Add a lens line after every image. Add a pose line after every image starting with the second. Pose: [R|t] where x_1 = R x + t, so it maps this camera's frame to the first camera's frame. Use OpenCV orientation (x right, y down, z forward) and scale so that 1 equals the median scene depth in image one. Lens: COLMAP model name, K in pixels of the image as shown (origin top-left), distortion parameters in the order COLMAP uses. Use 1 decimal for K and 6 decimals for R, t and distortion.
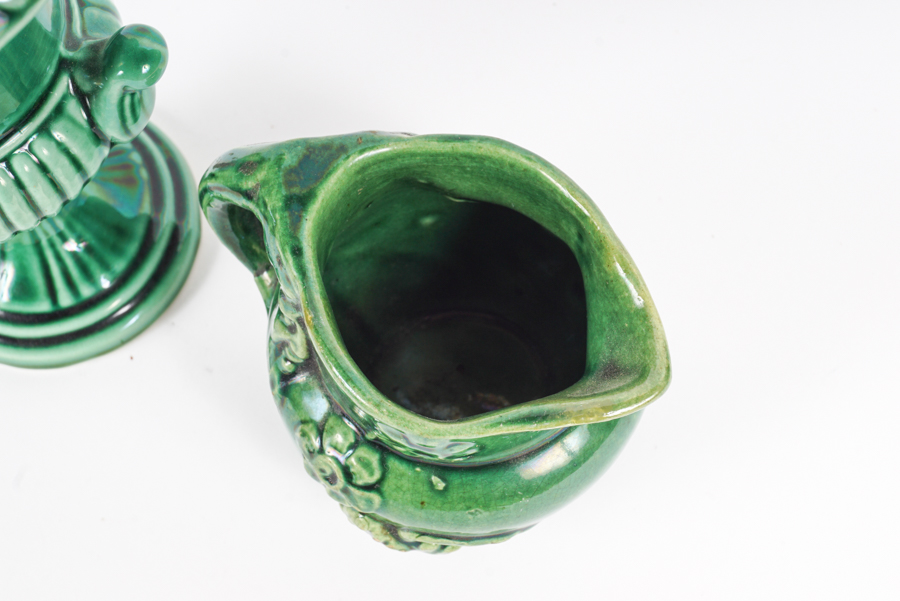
lens RADIAL K [[1257.0, 0, 450.0], [0, 1257.0, 300.5], [0, 0, 1]] dist [-0.040839, -0.028246]
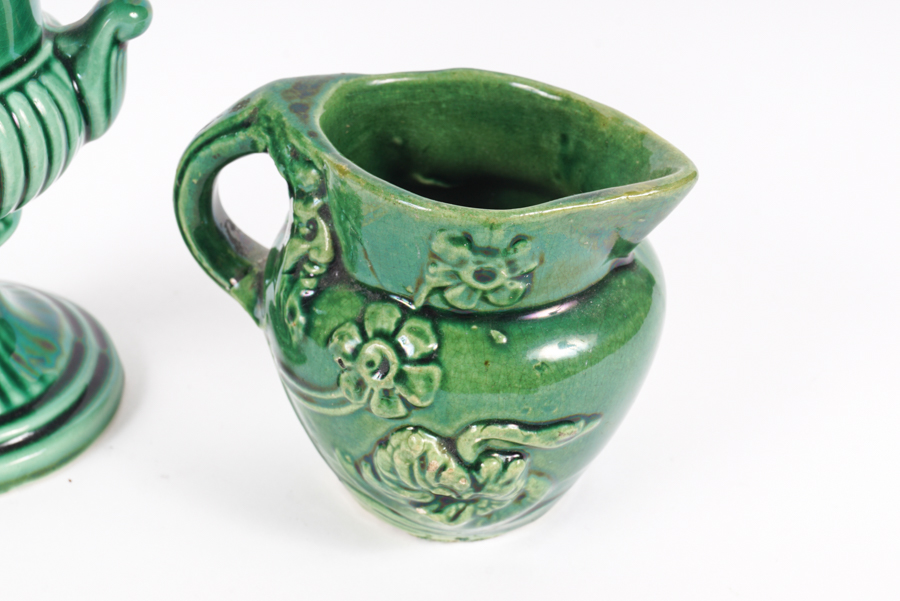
lens RADIAL K [[1537.7, 0, 450.0], [0, 1537.7, 300.5], [0, 0, 1]] dist [-0.026746, -0.087122]
pose [[0.959563, -0.117981, 0.255576, -0.331701], [0.237412, 0.827013, -0.509593, 0.693409], [-0.151243, 0.549664, 0.821581, 0.040644]]
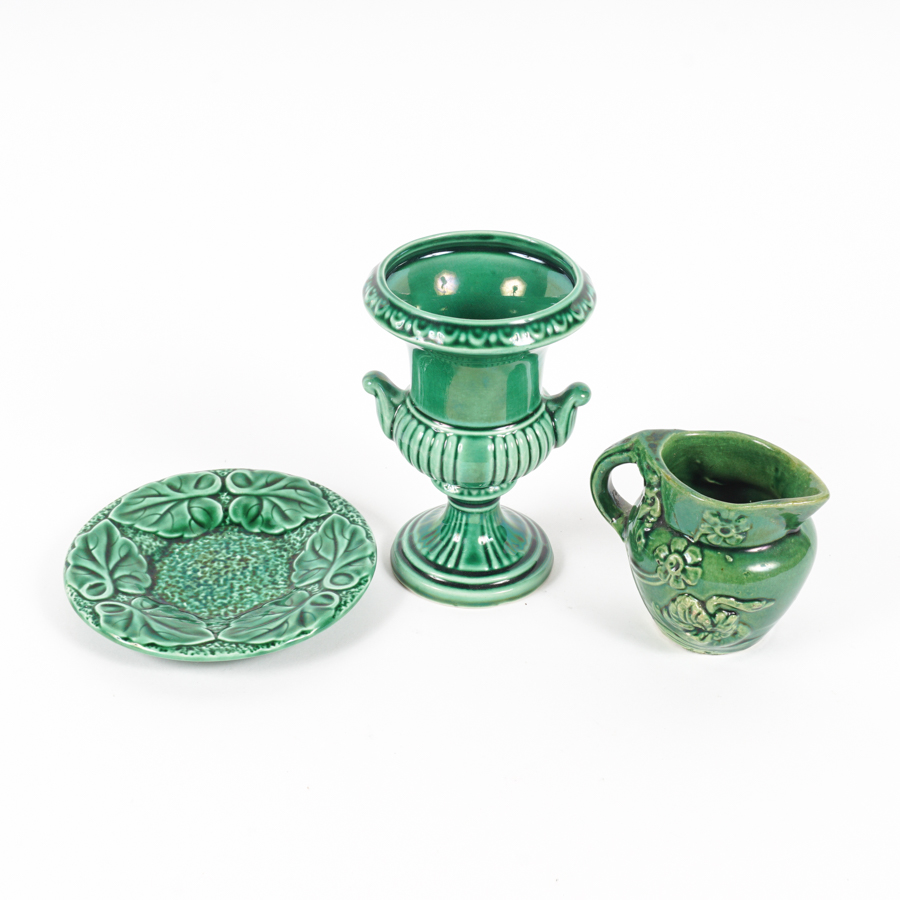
lens RADIAL K [[1553.9, 0, 450.0], [0, 1553.9, 450.0], [0, 0, 1]] dist [-0.075178, 0.065829]
pose [[0.999360, -0.004356, 0.035494, -0.567454], [0.023996, 0.817594, -0.575295, 1.476219], [-0.026514, 0.575779, 0.817175, -1.225917]]
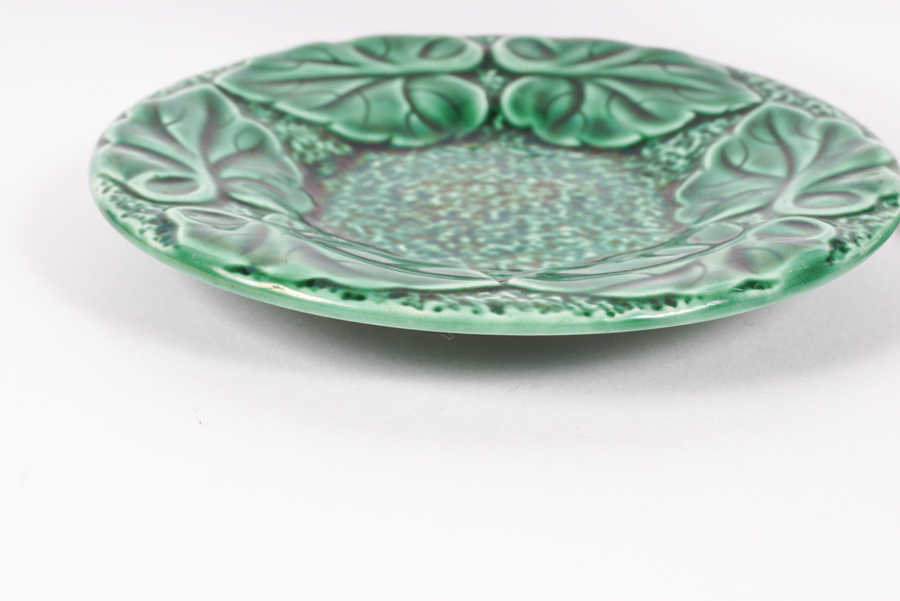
lens RADIAL K [[1866.9, 0, 450.0], [0, 1866.9, 300.5], [0, 0, 1]] dist [0.007406, -0.035053]
pose [[0.997838, 0.047481, -0.045440, -0.857335], [-0.065721, 0.719482, -0.691394, 0.978945], [-0.000135, 0.692886, 0.721047, 0.353732]]
